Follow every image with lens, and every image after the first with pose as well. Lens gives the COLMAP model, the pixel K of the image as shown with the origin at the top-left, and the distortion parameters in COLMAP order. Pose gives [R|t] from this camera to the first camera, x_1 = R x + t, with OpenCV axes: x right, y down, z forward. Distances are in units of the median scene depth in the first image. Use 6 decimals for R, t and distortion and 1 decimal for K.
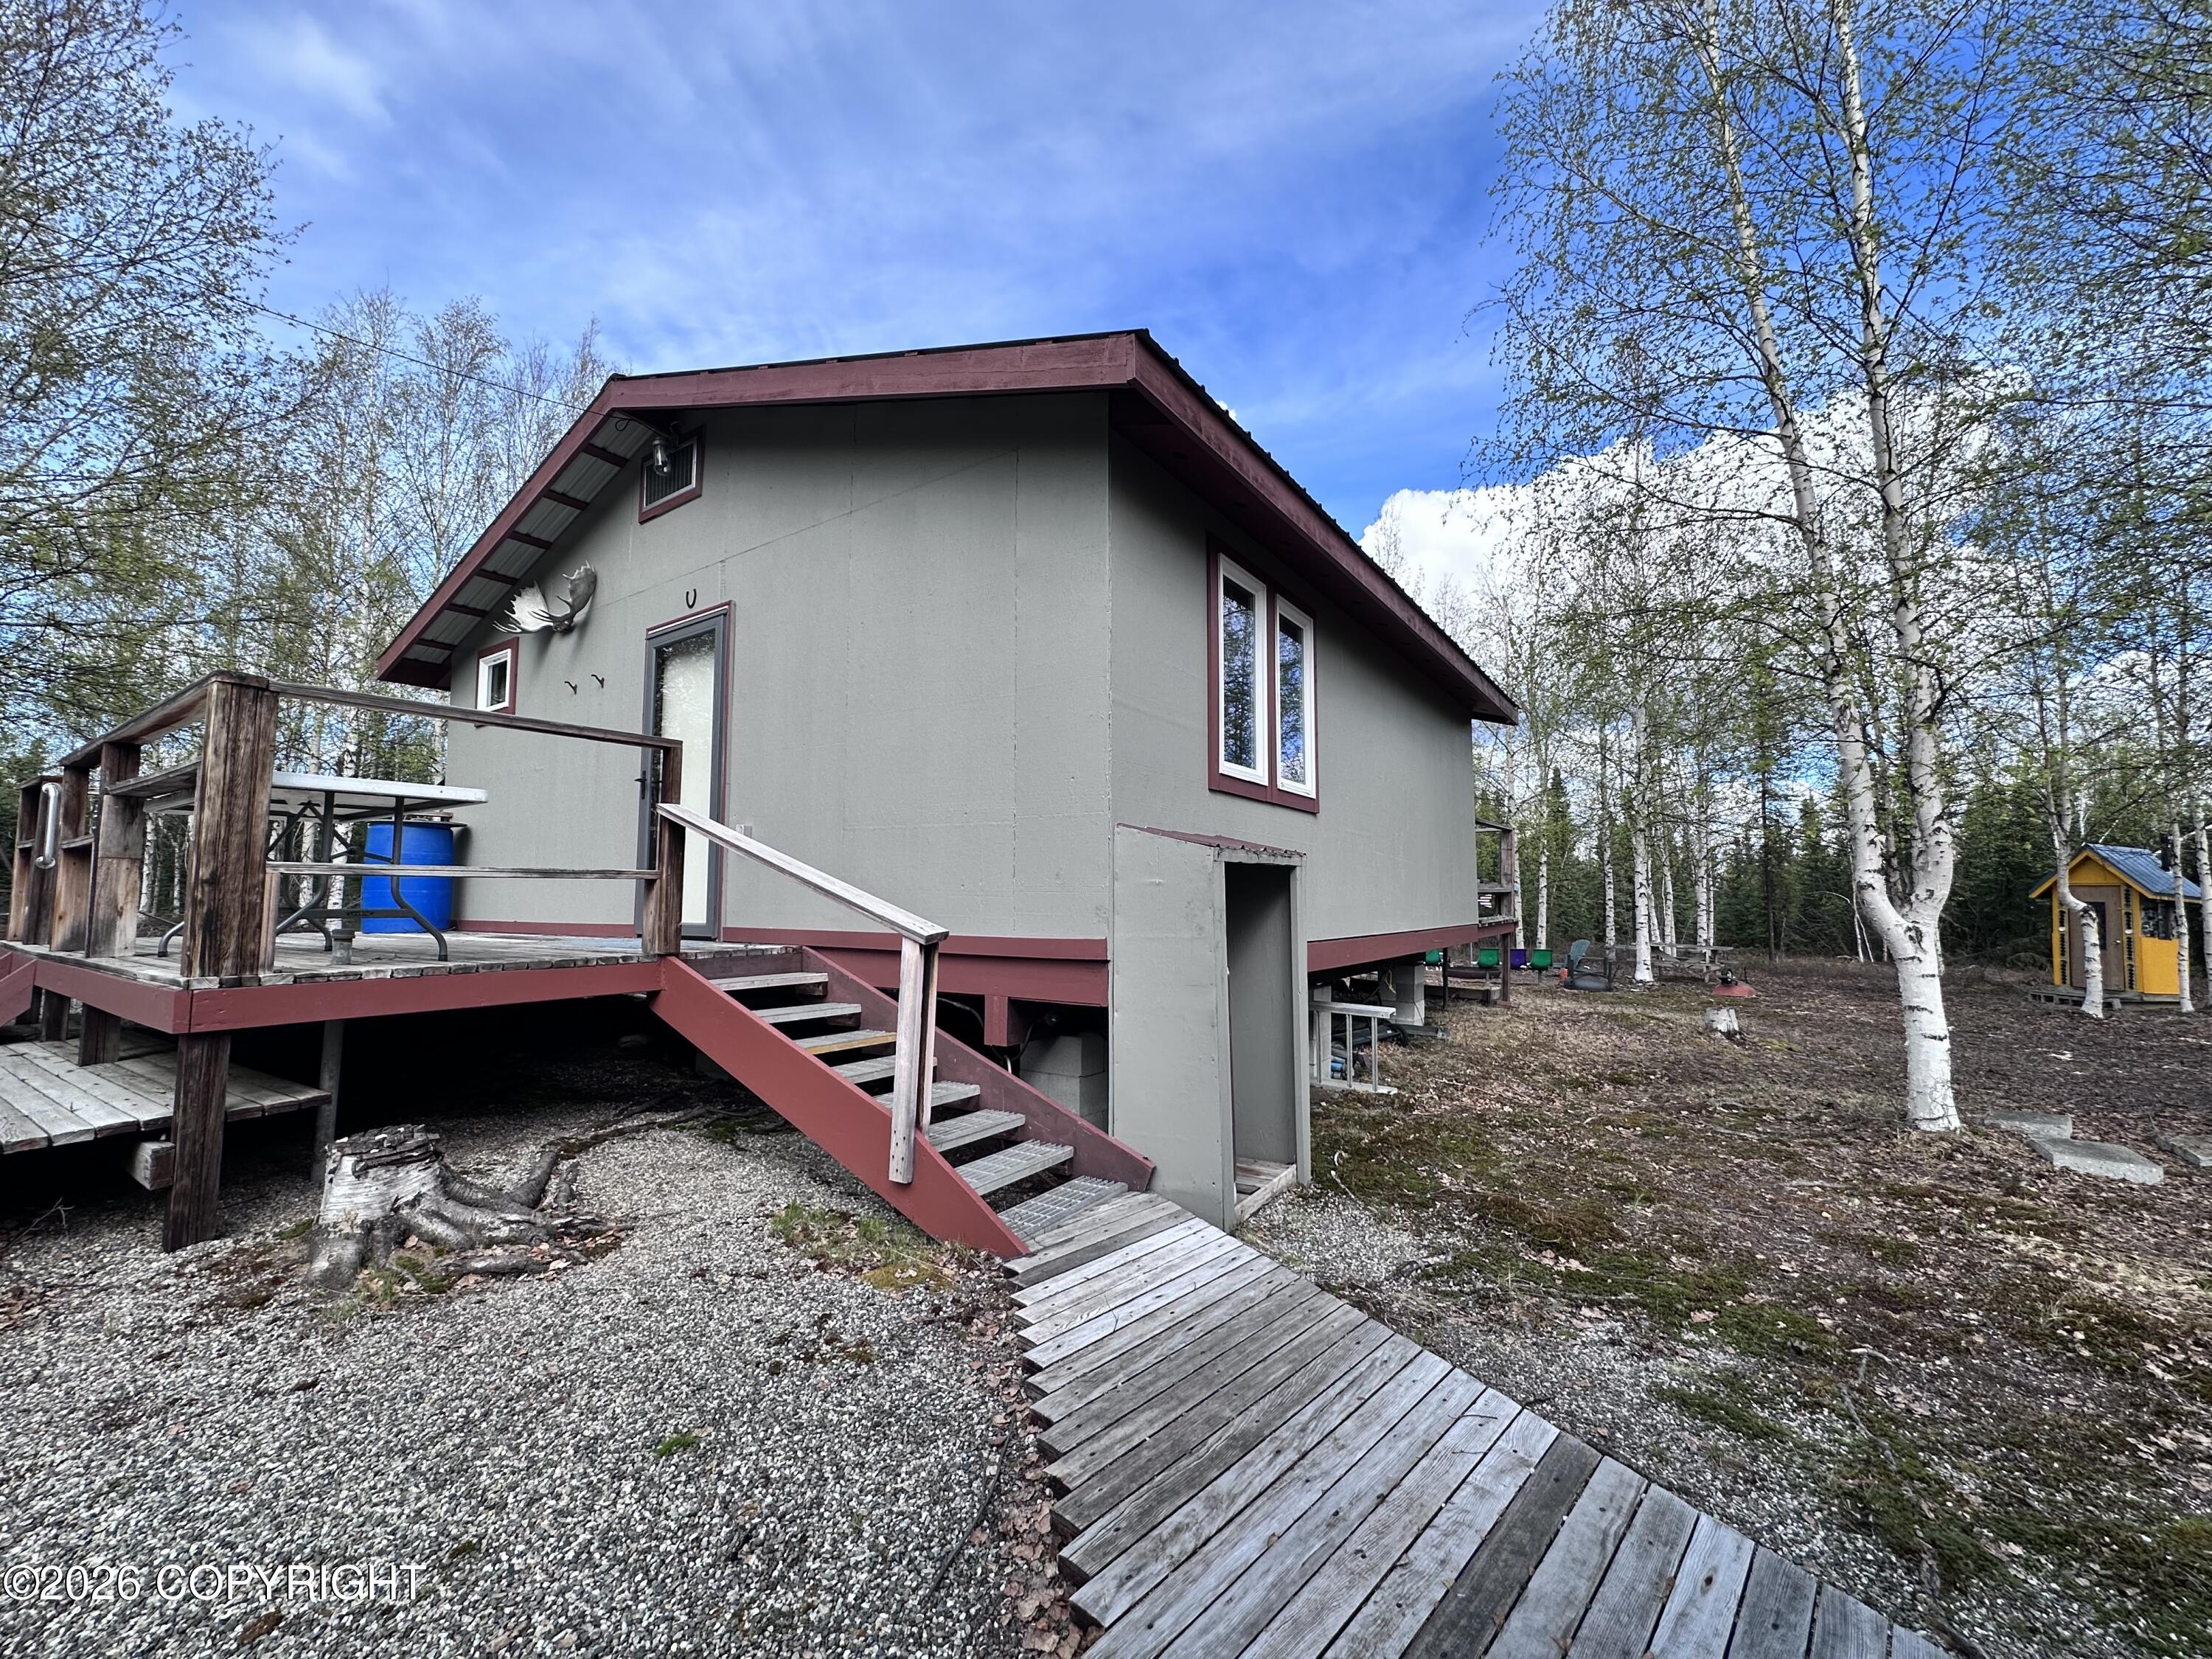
lens RADIAL K [[878.6, 0, 1103.8], [0, 878.6, 833.1], [0, 0, 1]] dist [-0.001763, 0.000706]
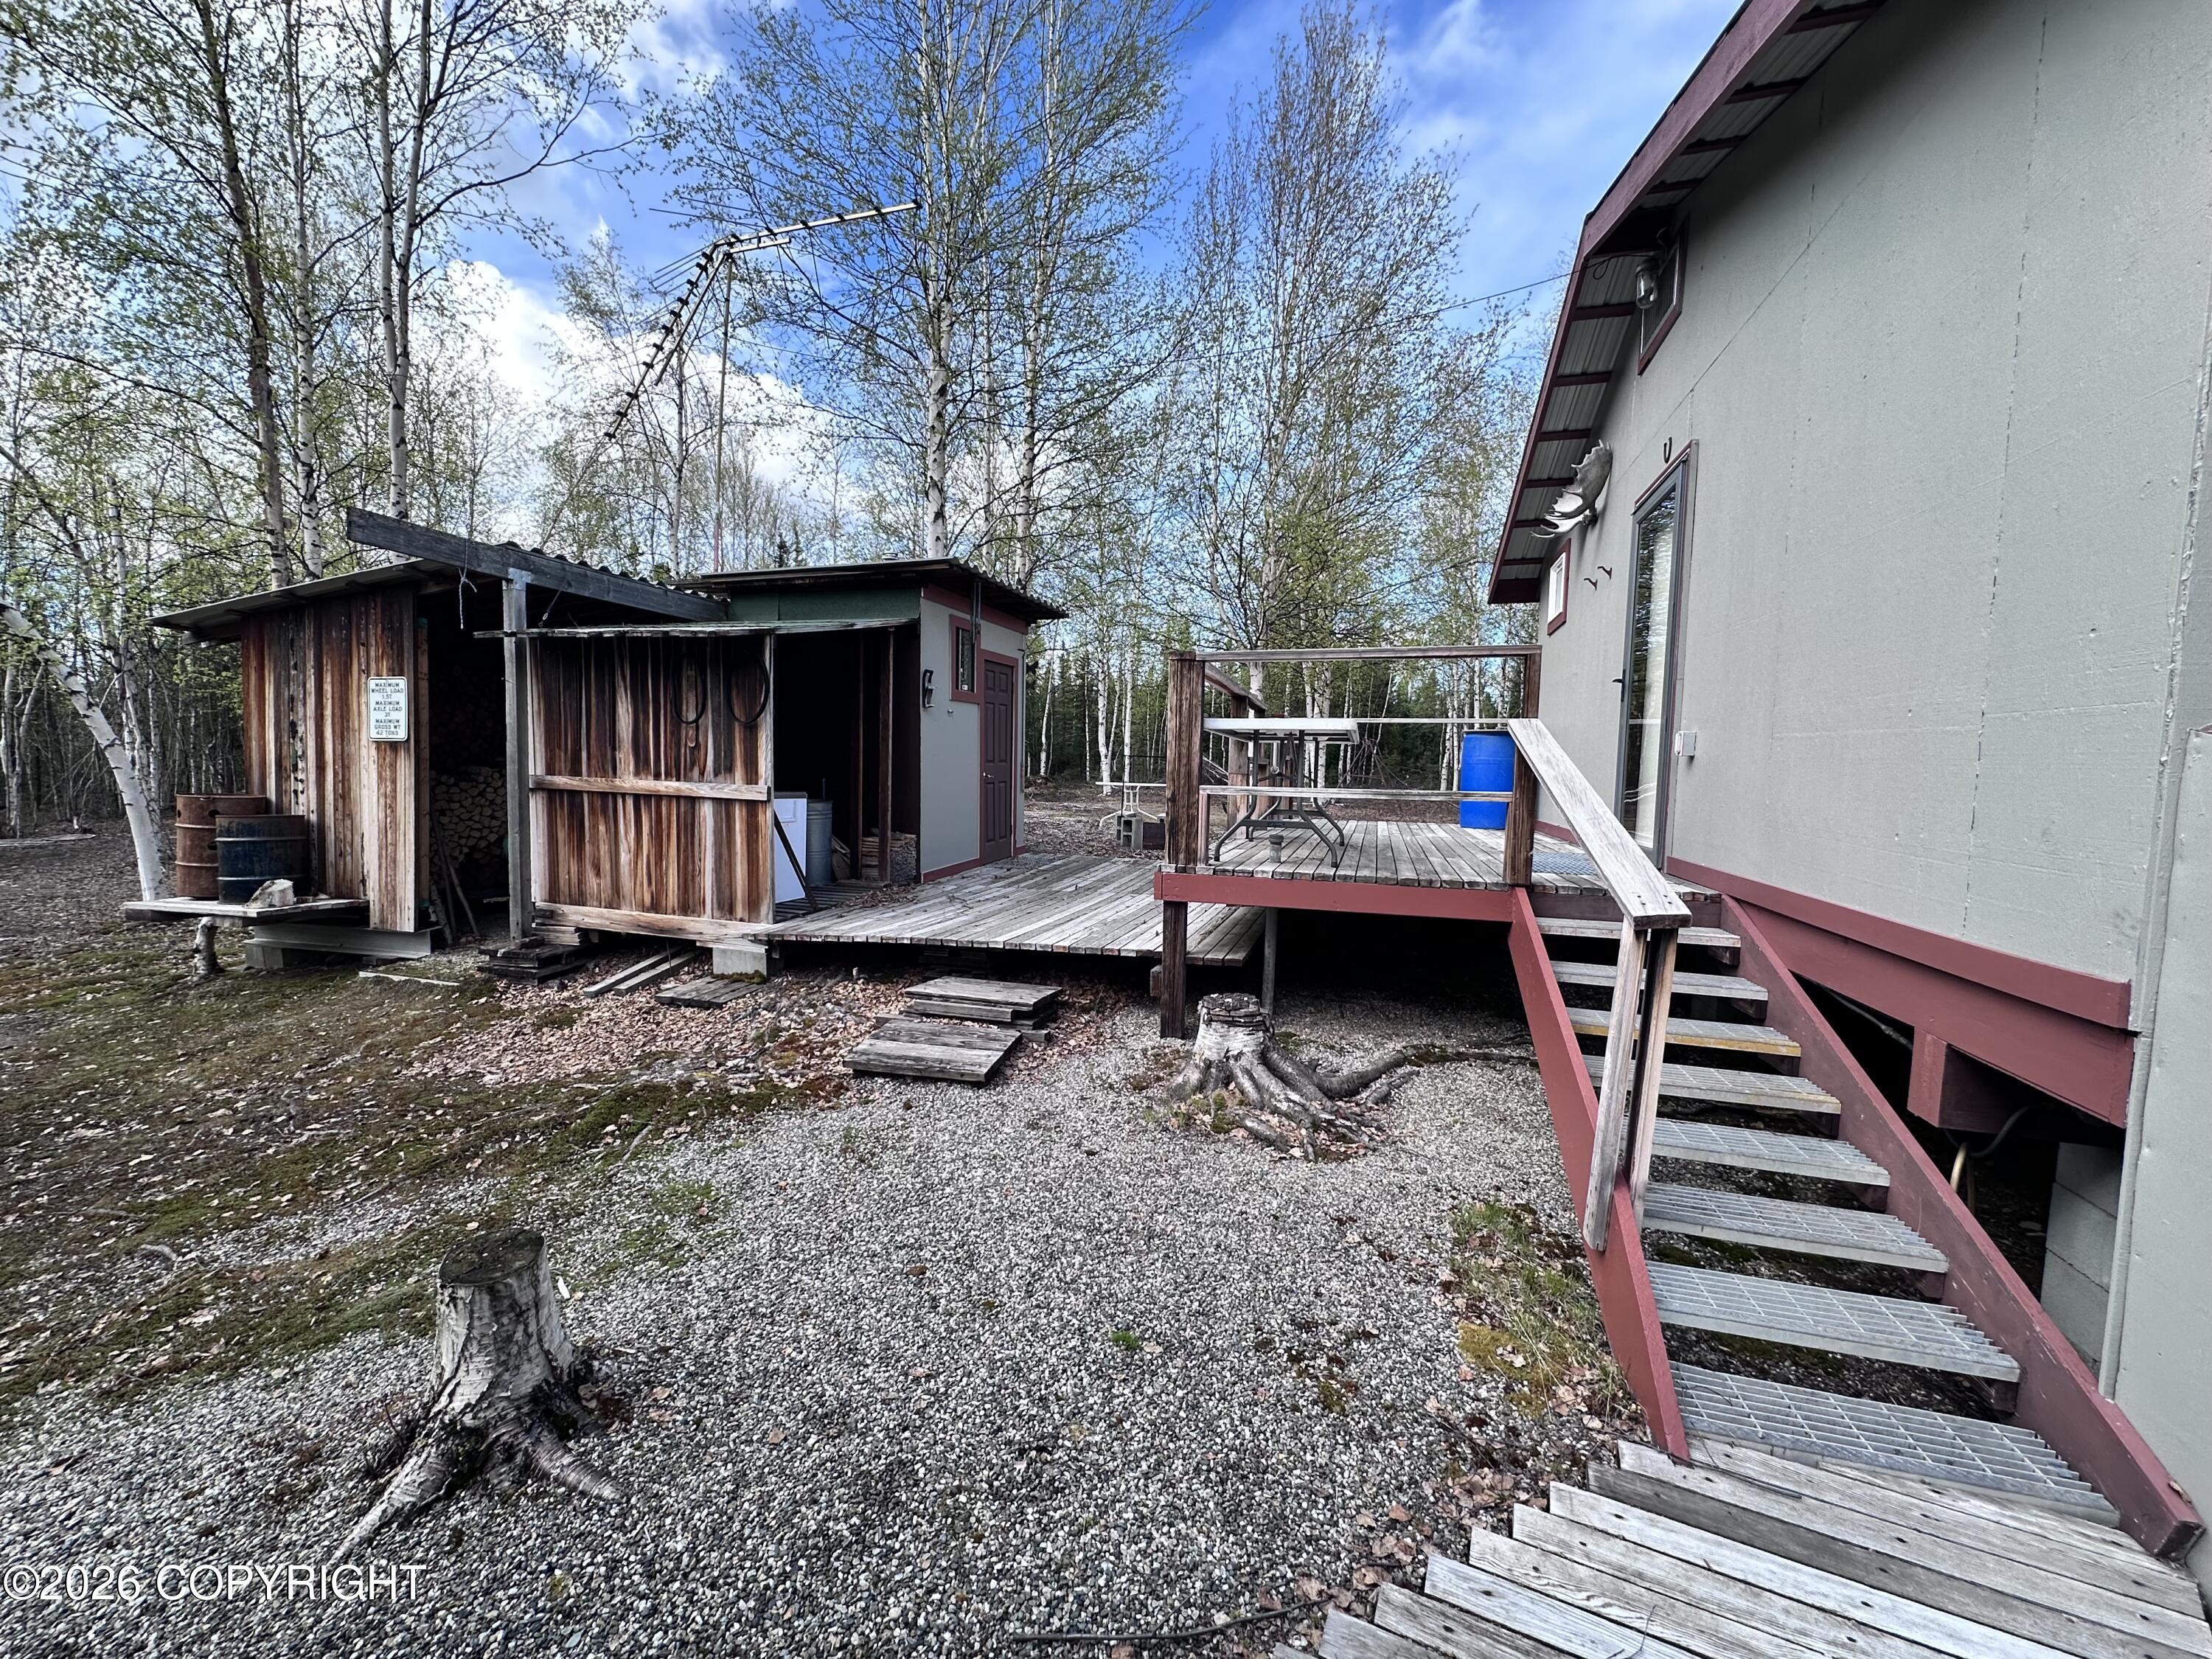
lens RADIAL K [[878.6, 0, 1105.3], [0, 878.6, 829.9], [0, 0, 1]] dist [-0.001763, 0.000706]
pose [[0.299322, 0.072950, -0.951359, 0.342455], [0.048778, 0.994599, 0.091612, -0.033341], [0.952904, -0.073827, 0.294147, 0.462016]]
